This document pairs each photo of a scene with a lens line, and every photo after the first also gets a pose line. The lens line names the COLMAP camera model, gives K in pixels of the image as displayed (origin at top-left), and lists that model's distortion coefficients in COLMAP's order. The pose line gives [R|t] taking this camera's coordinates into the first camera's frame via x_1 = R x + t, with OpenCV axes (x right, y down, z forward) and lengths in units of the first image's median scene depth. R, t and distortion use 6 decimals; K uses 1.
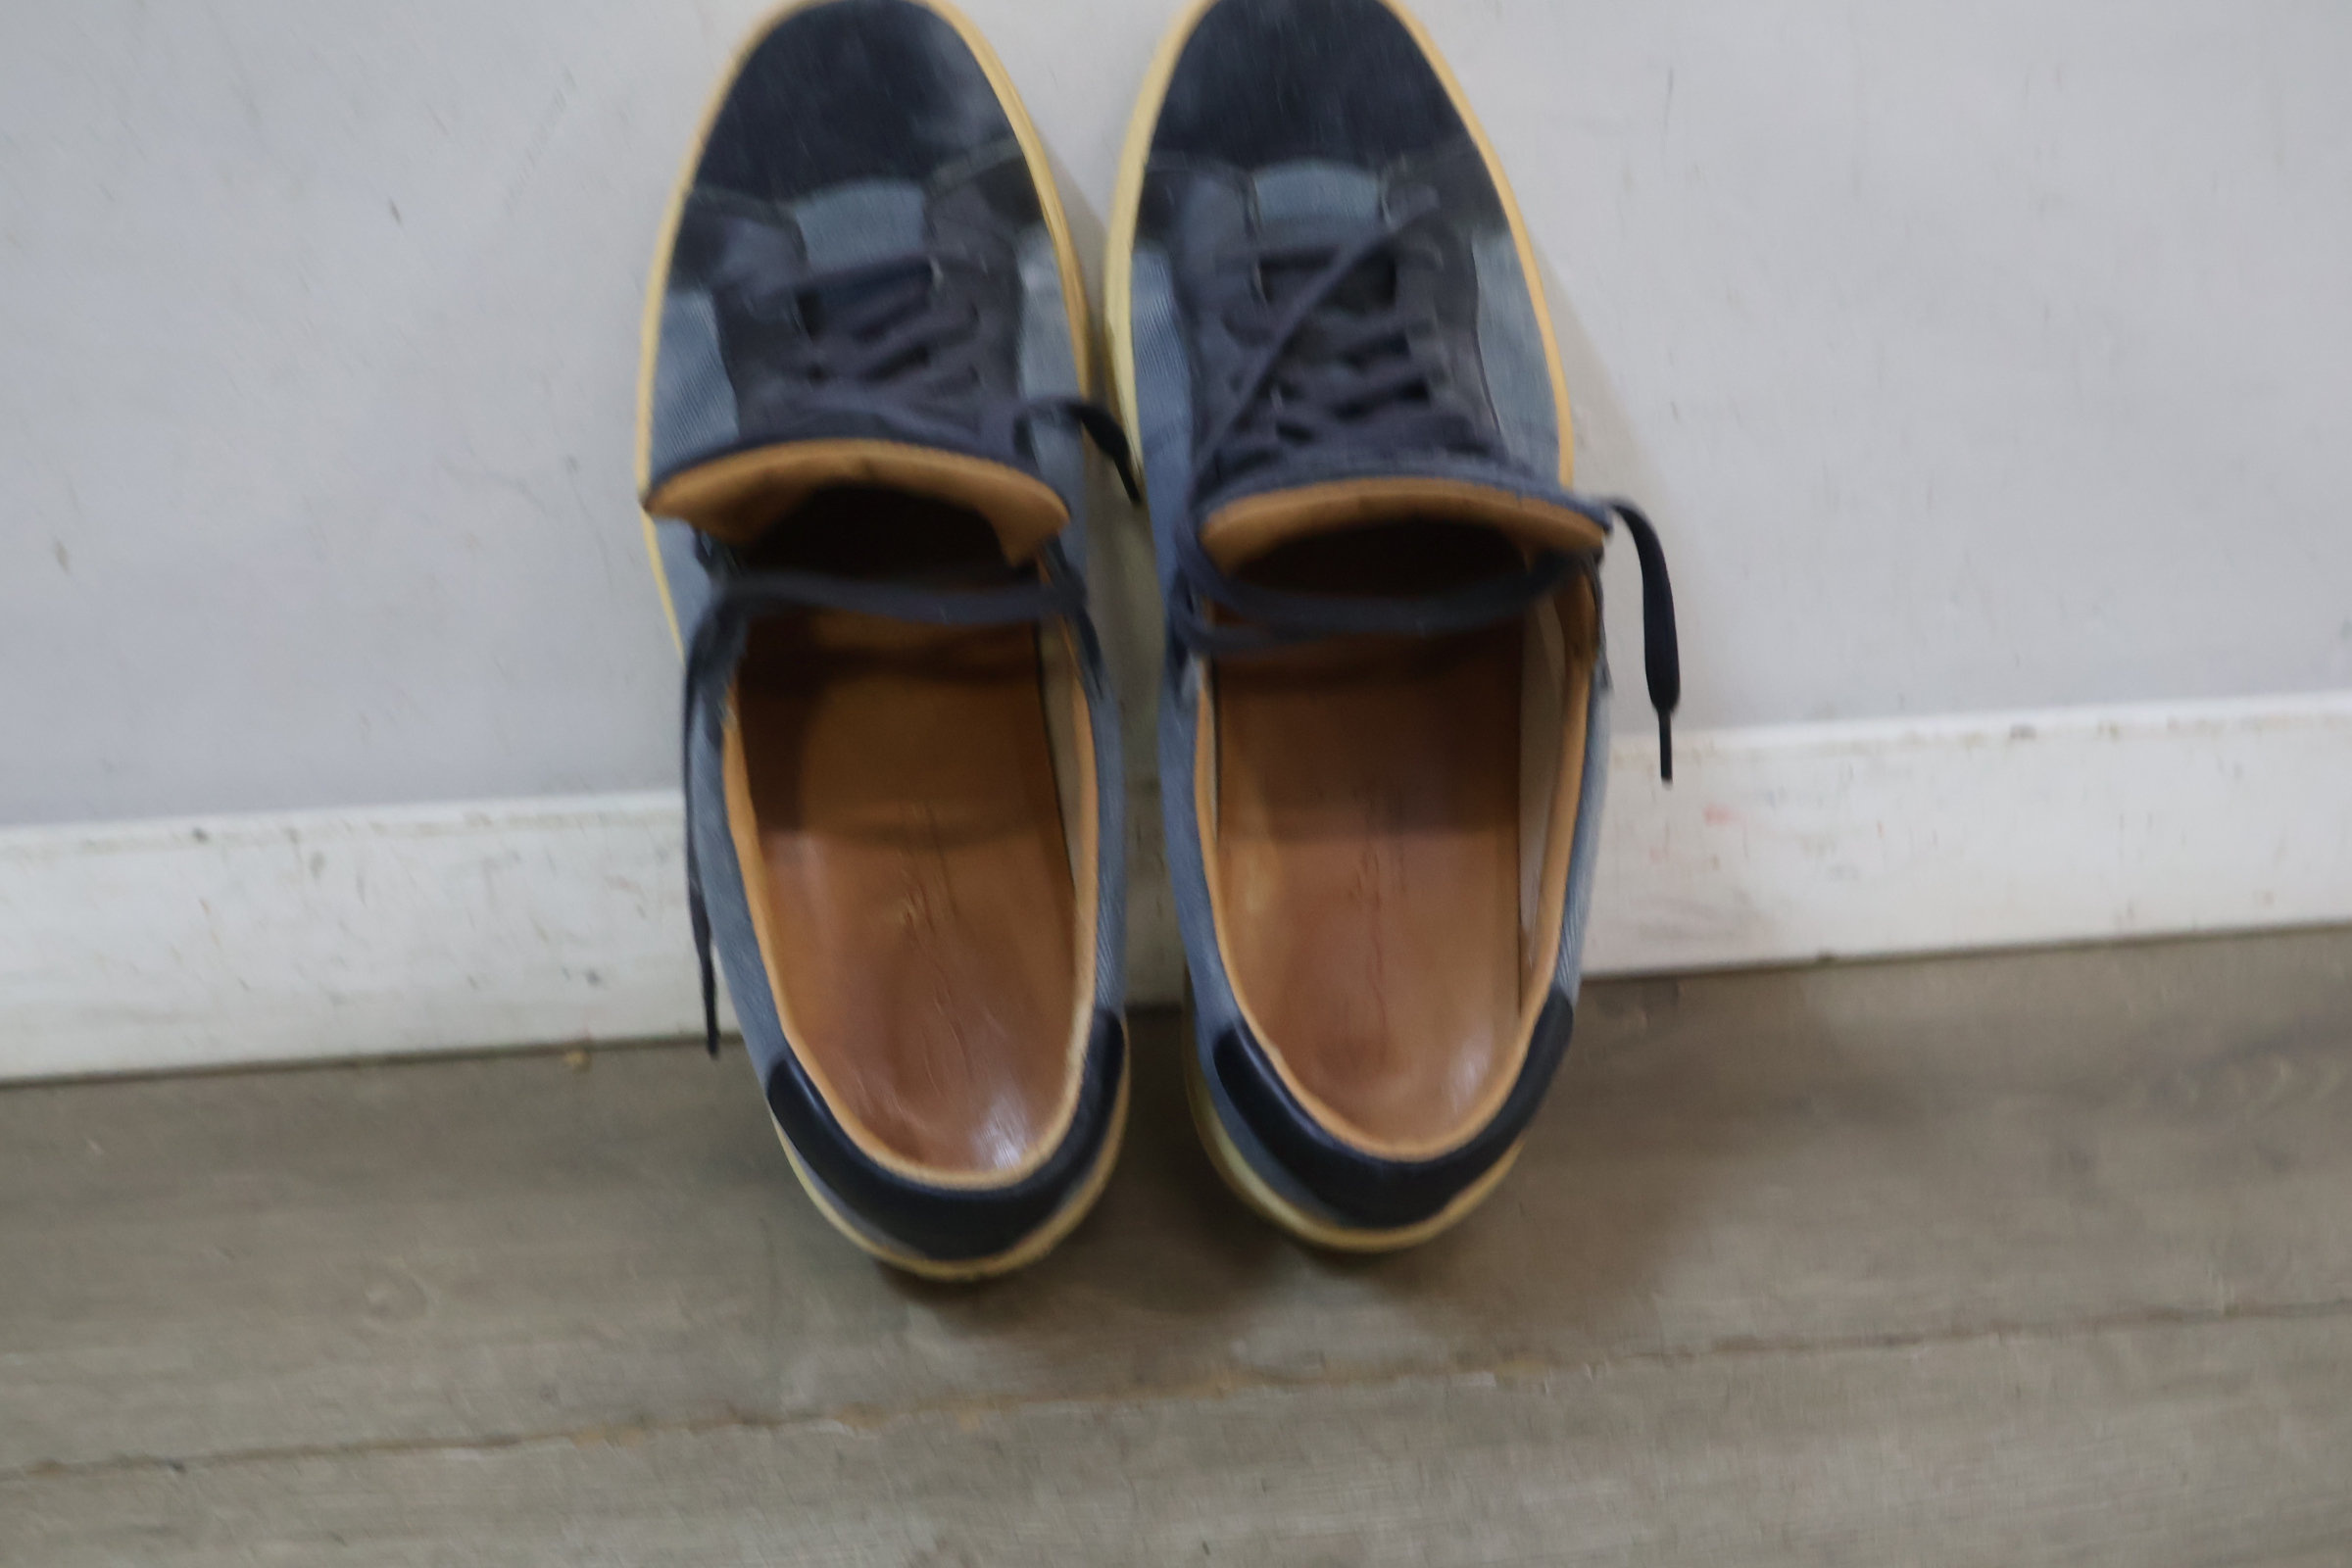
lens RADIAL K [[2495.8, 0, 1161.3], [0, 2495.8, 781.2], [0, 0, 1]] dist [0.000979, 0.000000]
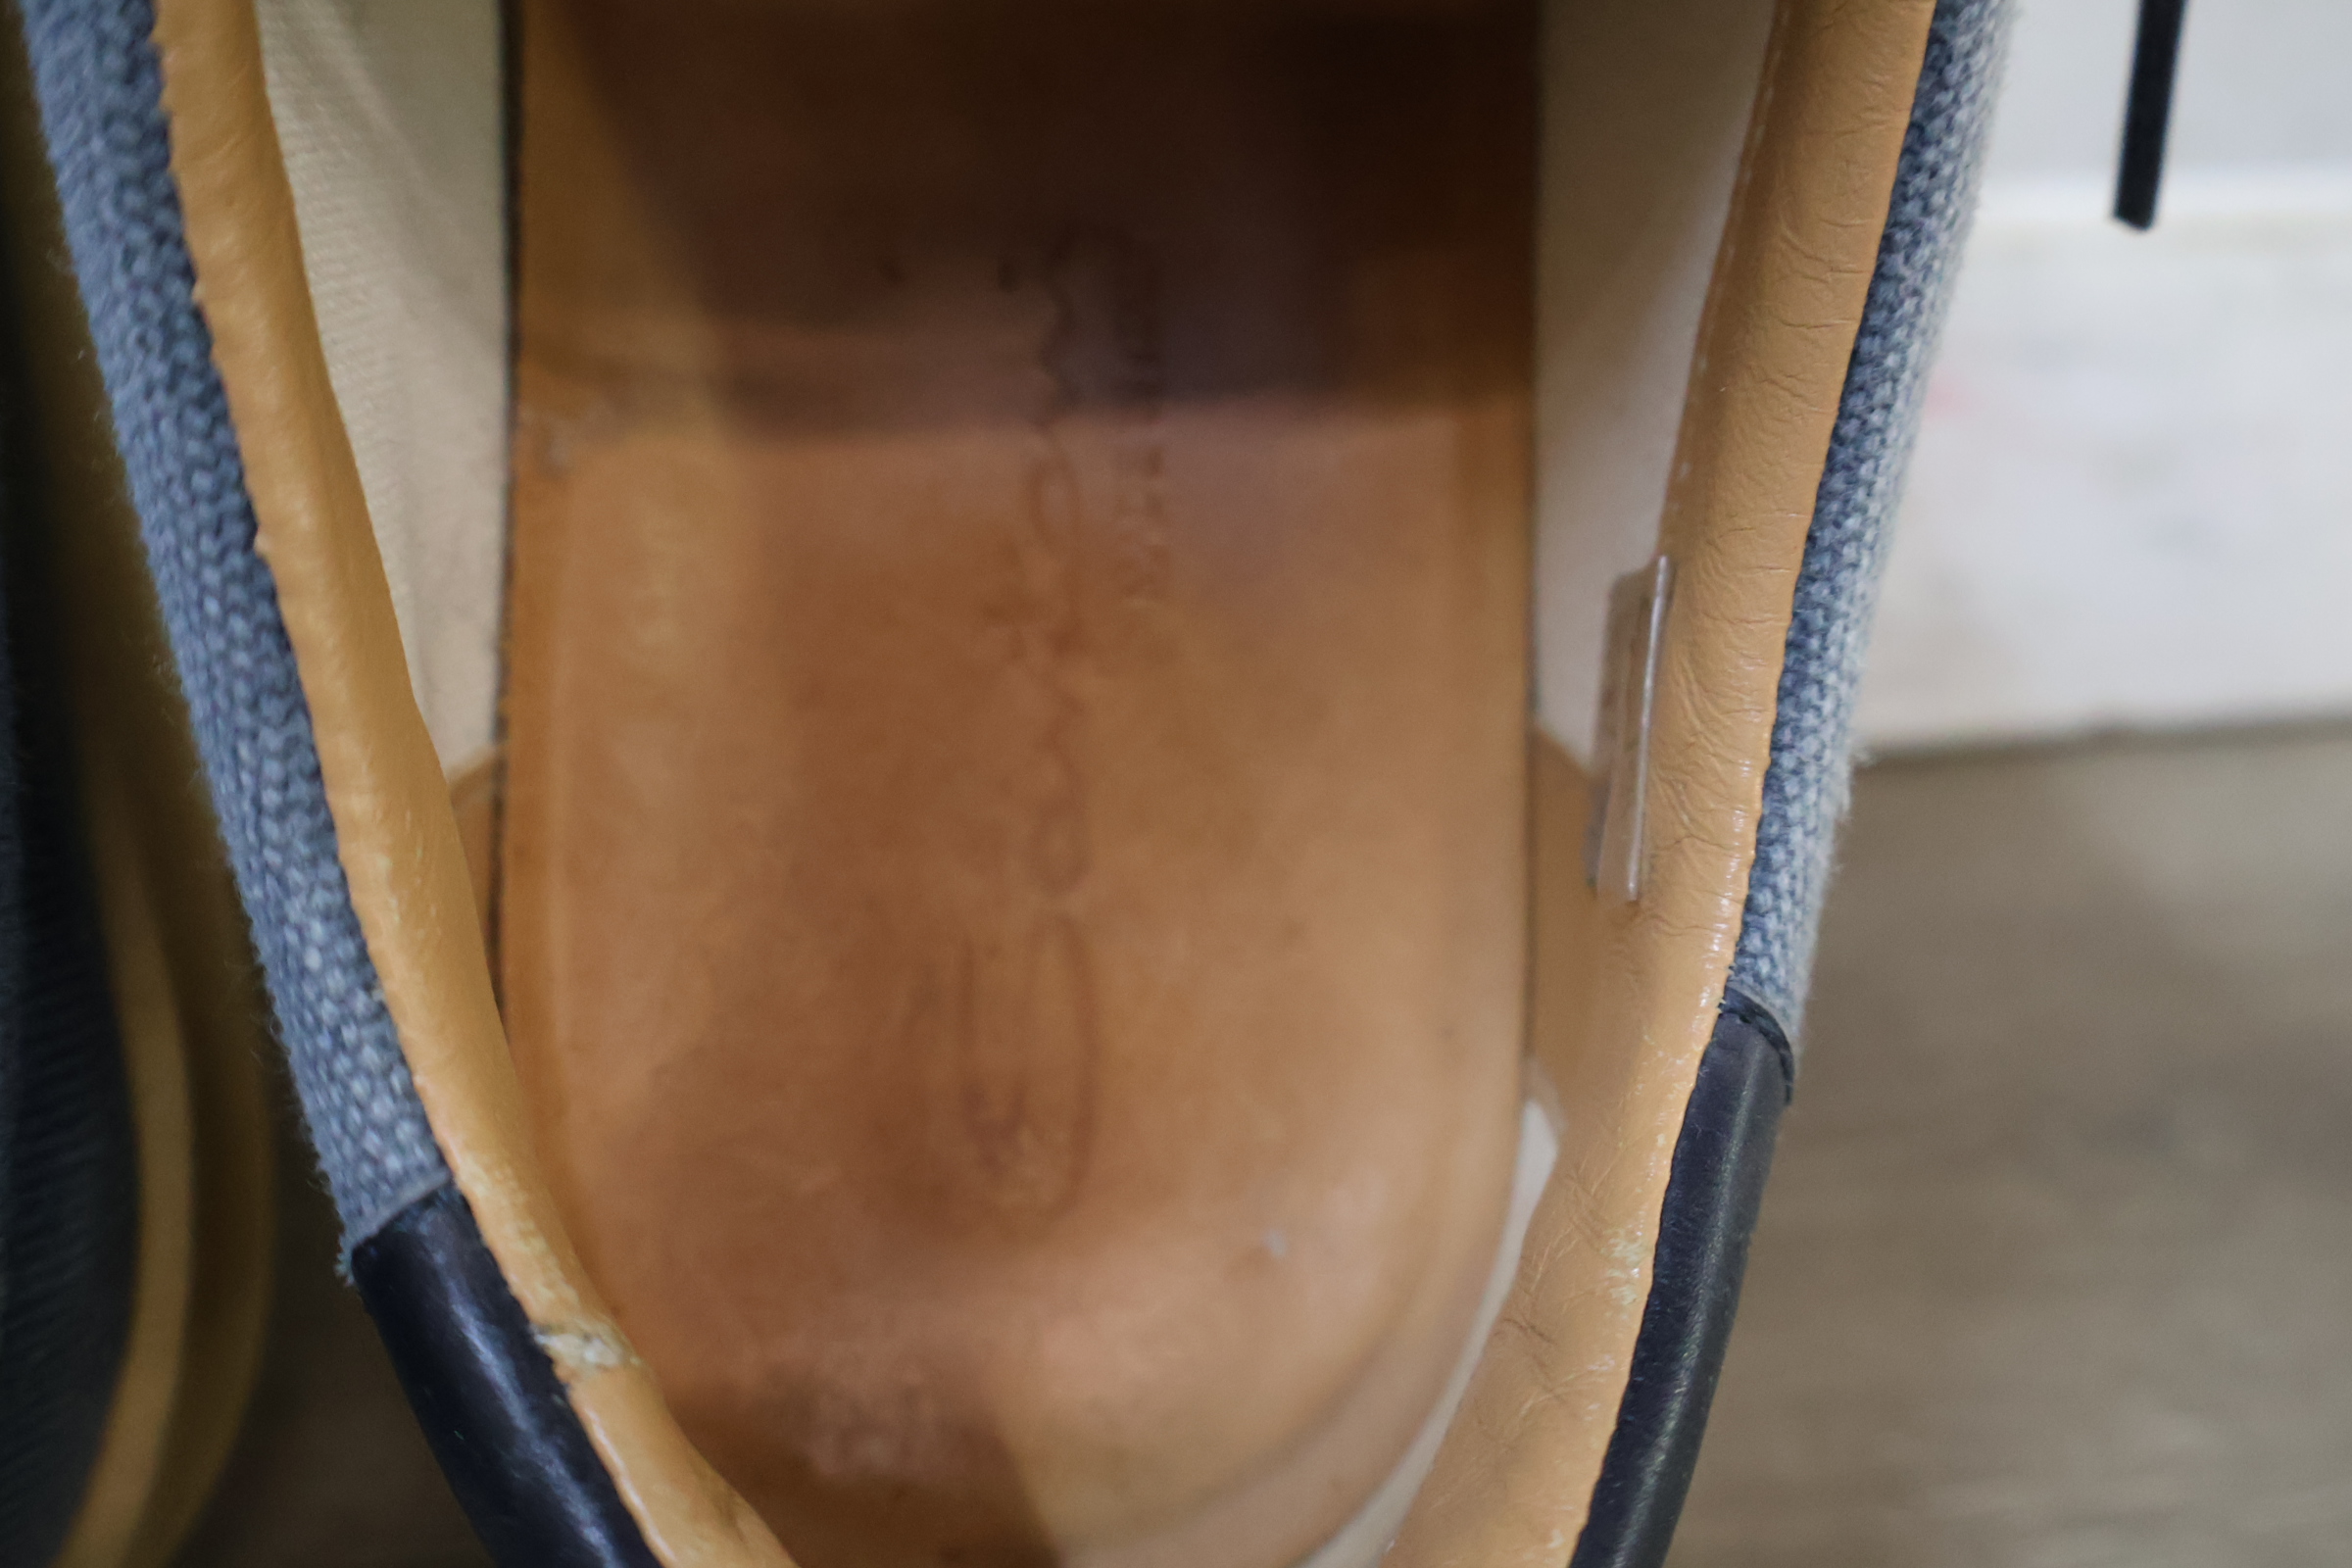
lens RADIAL K [[2495.8, 0, 1174.4], [0, 2495.8, 783.3], [0, 0, 1]] dist [0.000979, 0.000000]
pose [[0.994676, -0.003905, 0.102973, 0.070275], [-0.010712, 0.989949, 0.141020, 0.024725], [-0.102489, -0.141372, 0.984637, 0.727031]]
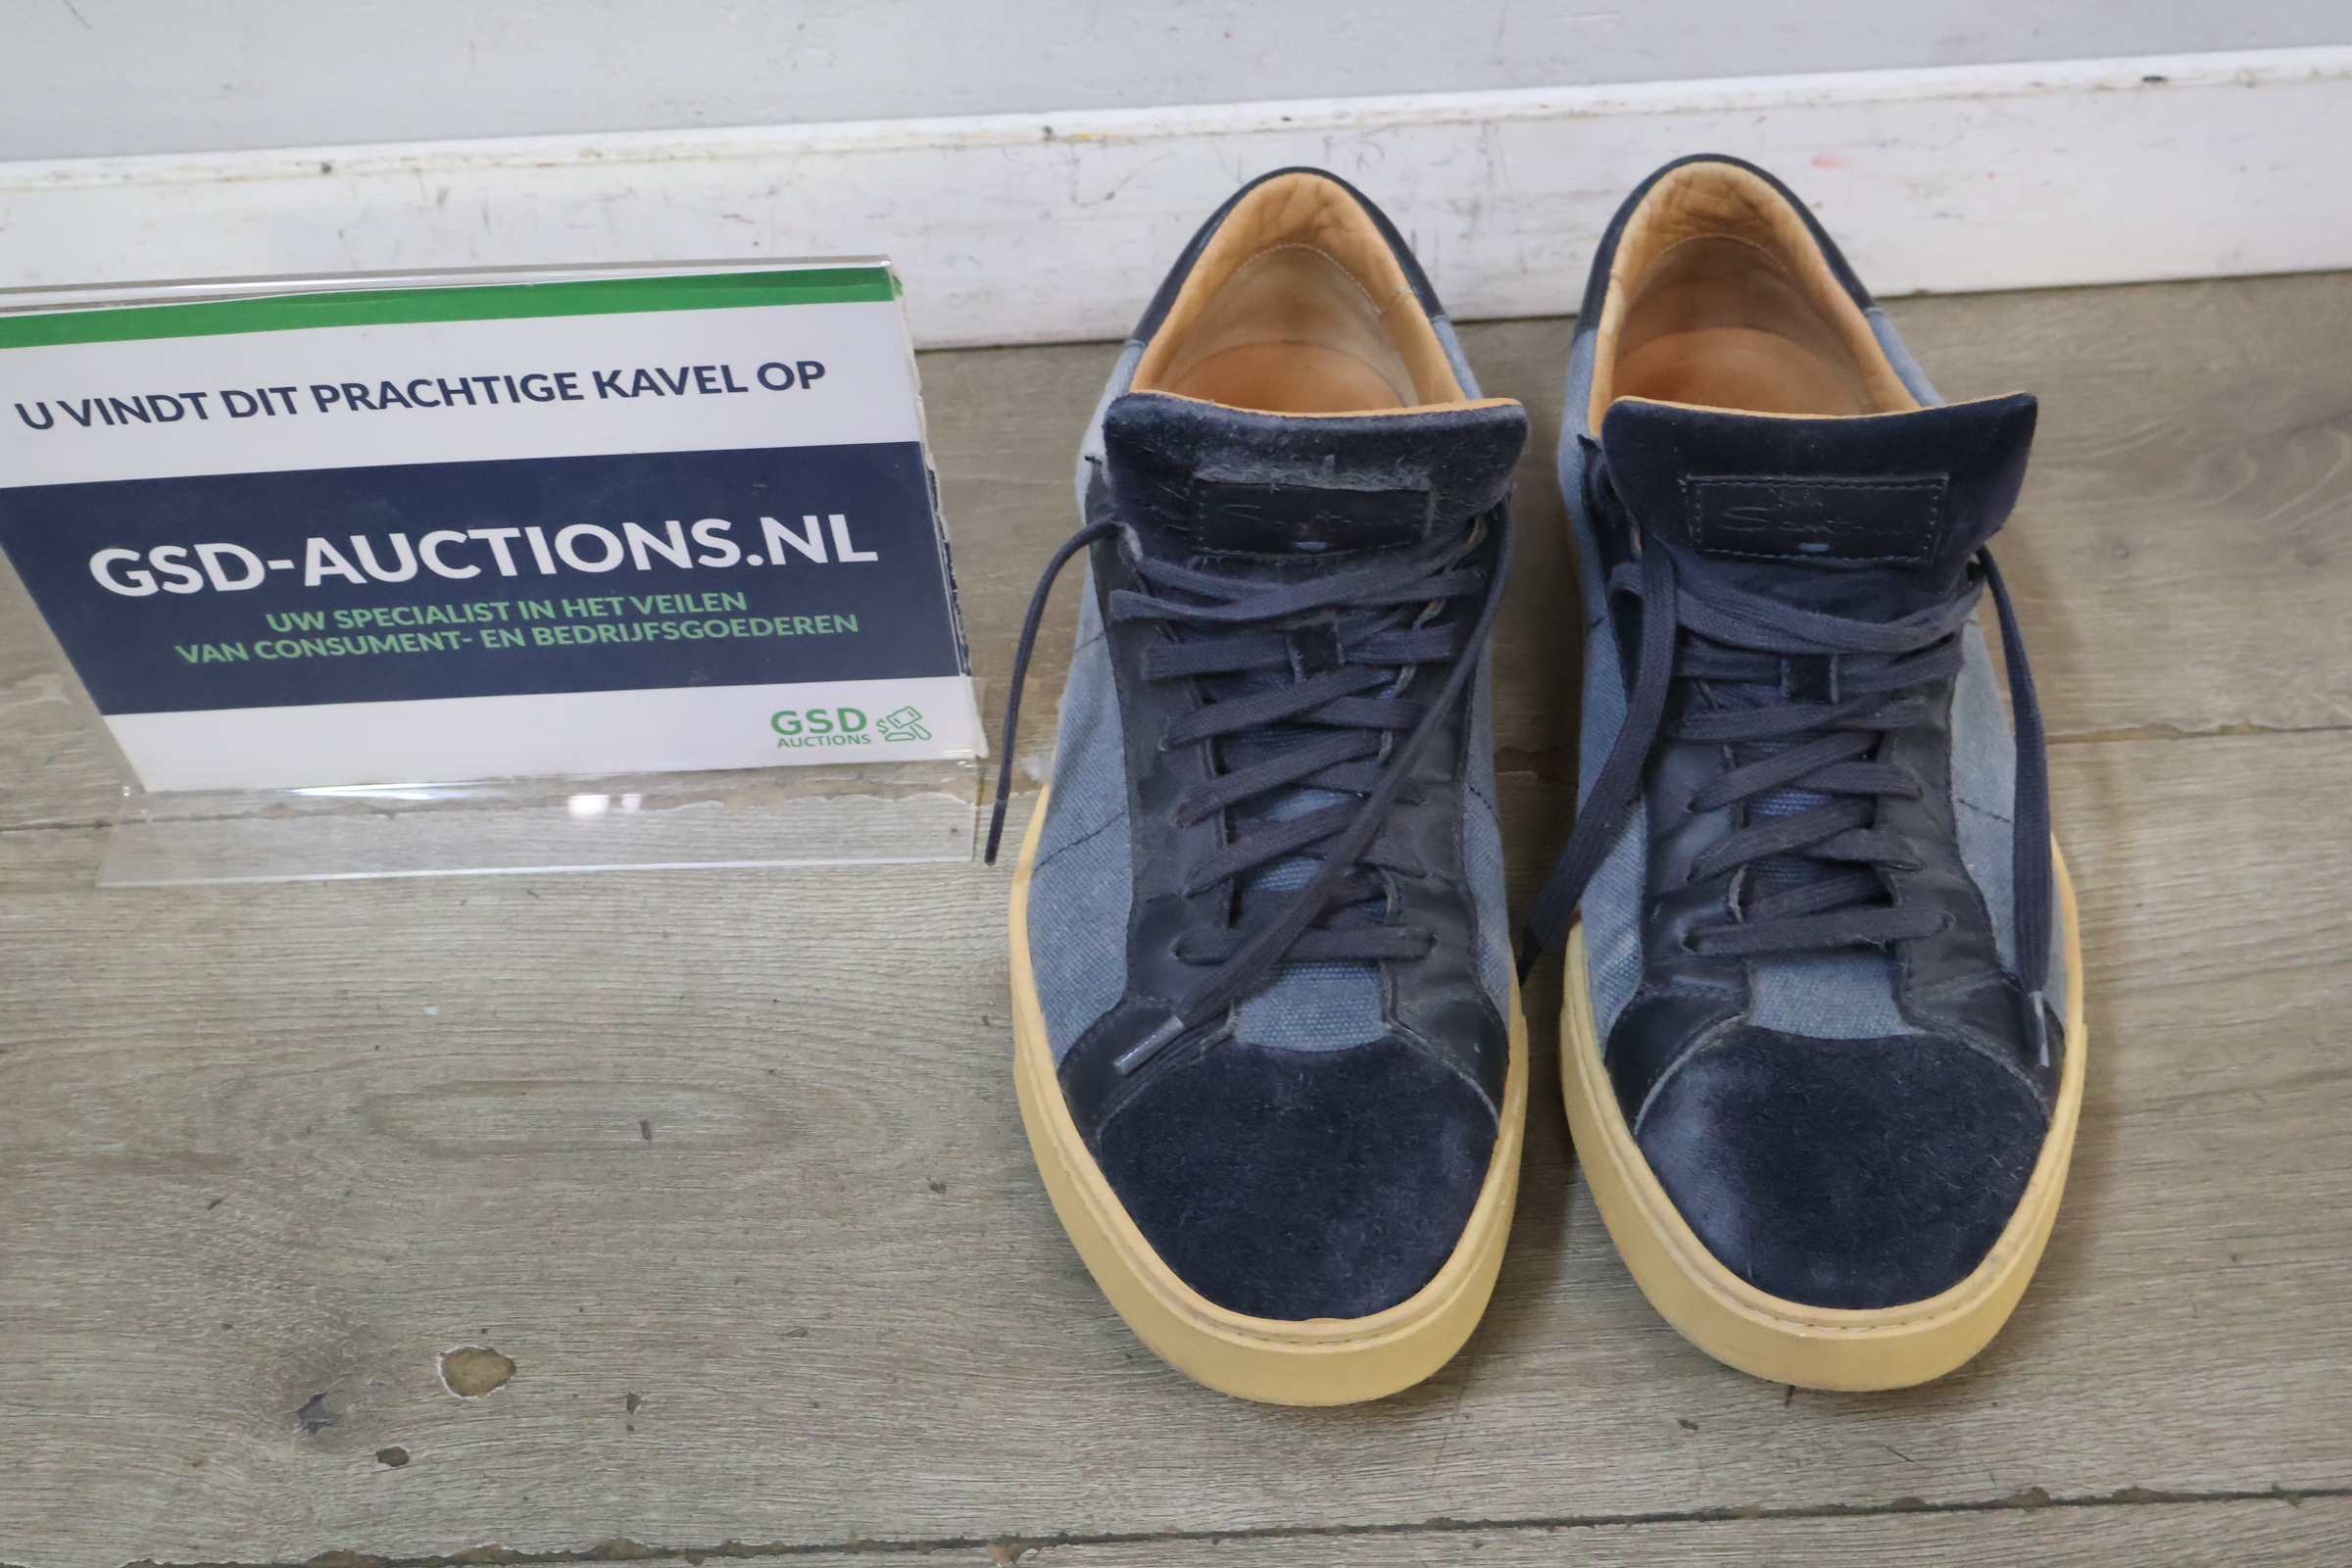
lens RADIAL K [[2495.8, 0, 1160.2], [0, 2495.8, 804.3], [0, 0, 1]] dist [0.000979, 0.000000]
pose [[0.998231, 0.031728, -0.050290, 0.020421], [-0.007059, 0.902997, 0.429590, -0.215494], [0.059042, -0.428475, 0.901623, -0.021613]]
